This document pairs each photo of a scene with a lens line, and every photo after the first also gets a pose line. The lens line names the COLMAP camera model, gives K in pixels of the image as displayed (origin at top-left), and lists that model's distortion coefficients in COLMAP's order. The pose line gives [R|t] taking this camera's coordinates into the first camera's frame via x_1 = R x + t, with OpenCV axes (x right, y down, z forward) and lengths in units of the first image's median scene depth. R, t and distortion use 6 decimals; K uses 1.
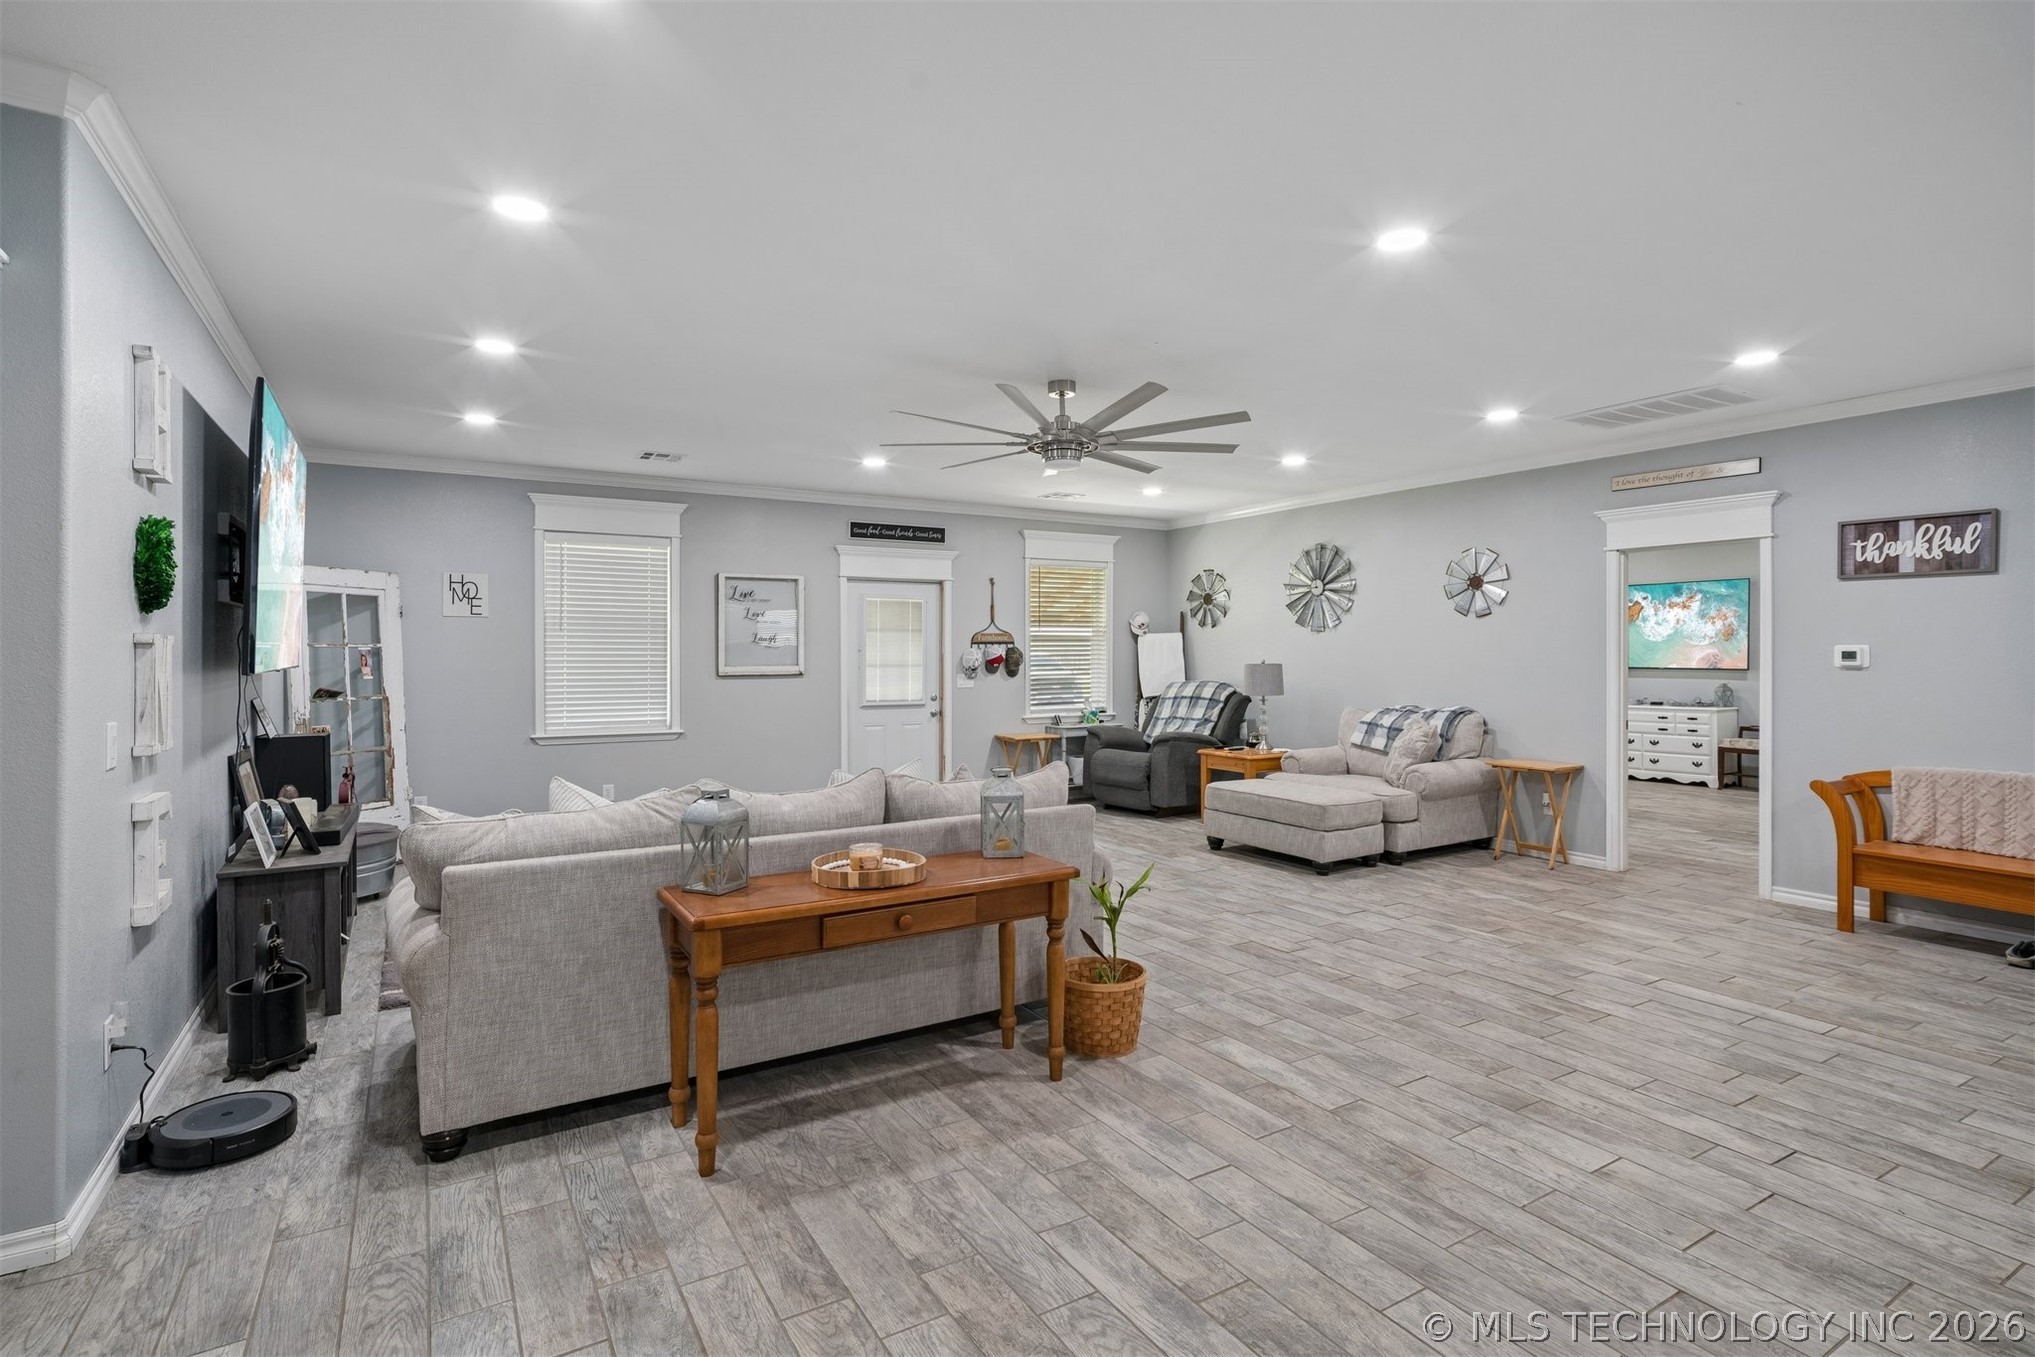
lens RADIAL K [[970.2, 0, 1010.1], [0, 970.2, 656.7], [0, 0, 1]] dist [-0.003749, 0.001232]
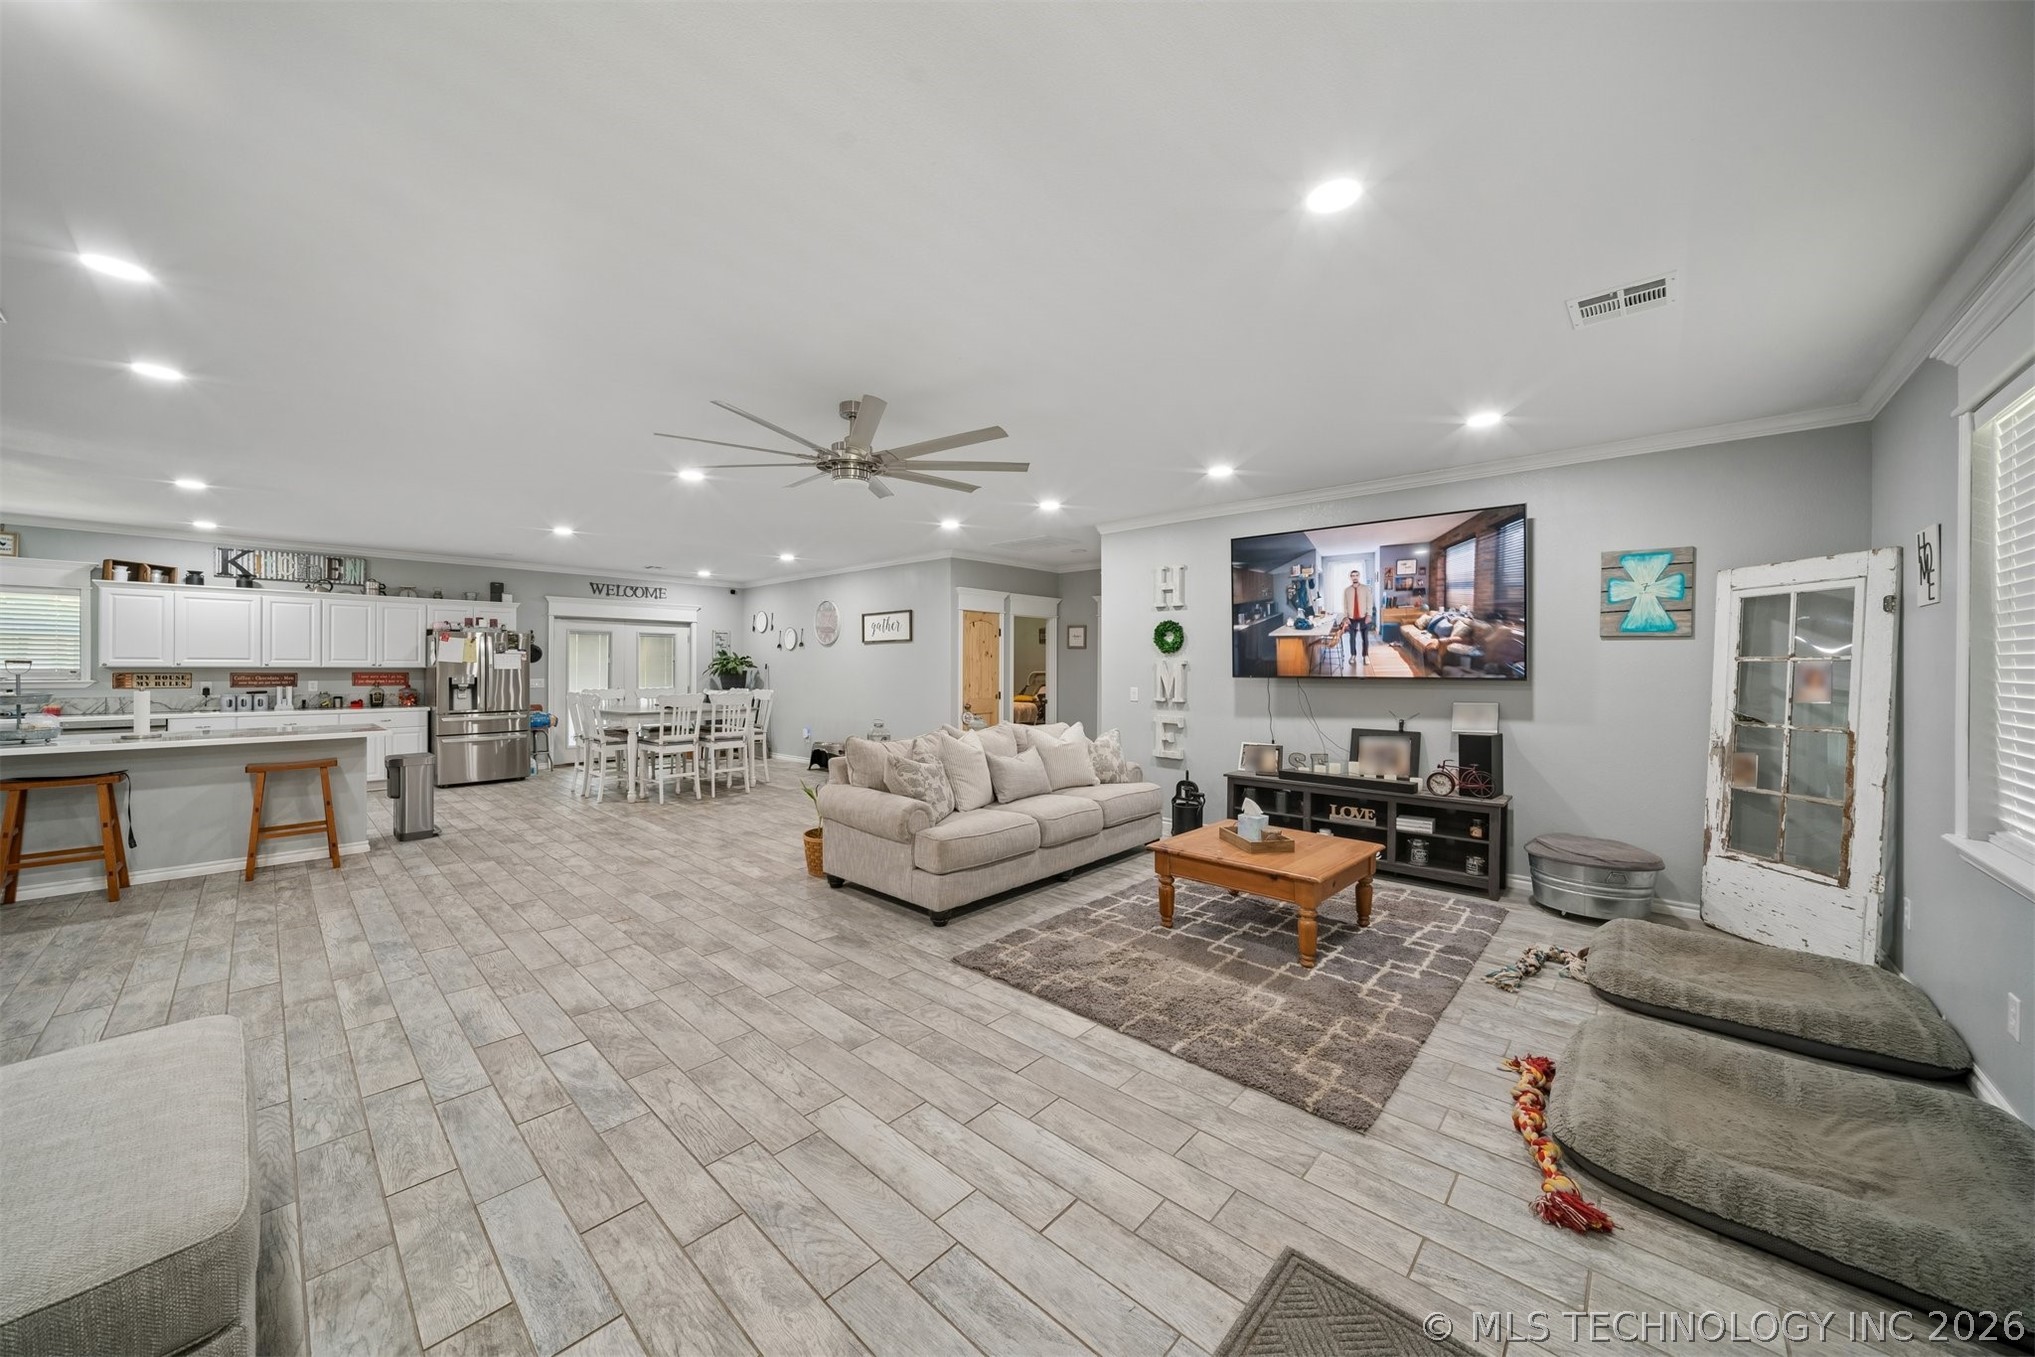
lens RADIAL K [[716.1, 0, 1006.8], [0, 716.1, 669.5], [0, 0, 1]] dist [-0.020427, 0.002571]
pose [[-0.961134, -0.003144, -0.276064, 0.105534], [-0.005073, 0.999967, 0.006275, -0.004274], [0.276036, 0.007432, -0.961119, 1.778546]]
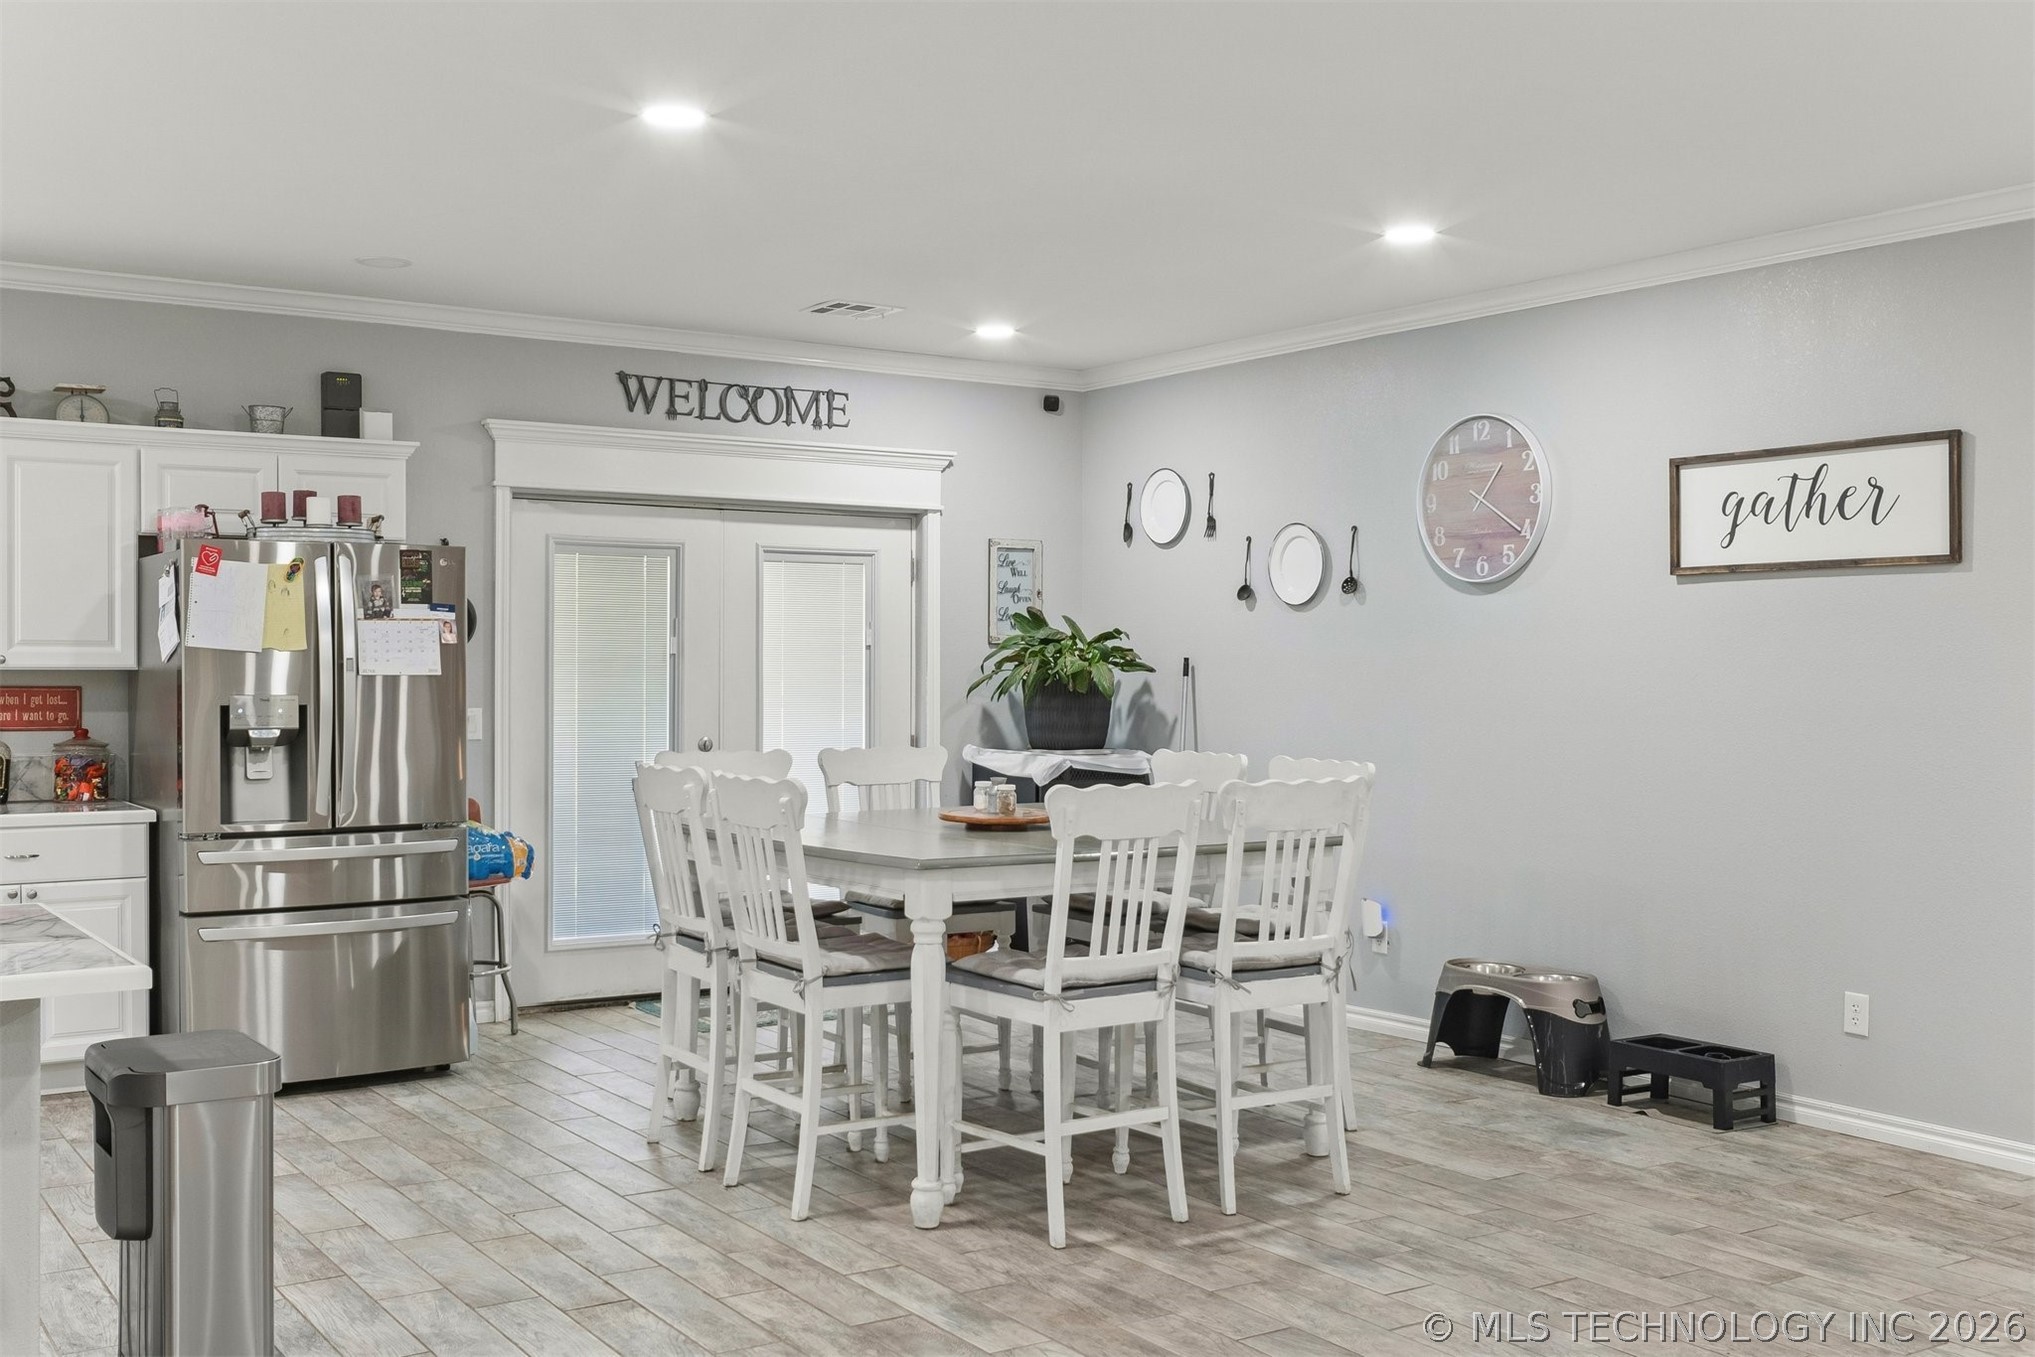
lens RADIAL K [[2025.0, 0, 1009.4], [0, 2025.0, 681.5], [0, 0, 1]] dist [-0.035443, 0.000000]
pose [[-0.998143, -0.005692, -0.060644, 0.479300], [-0.006391, 0.999915, 0.011347, -0.002137], [0.060575, 0.011714, -0.998095, 1.147408]]
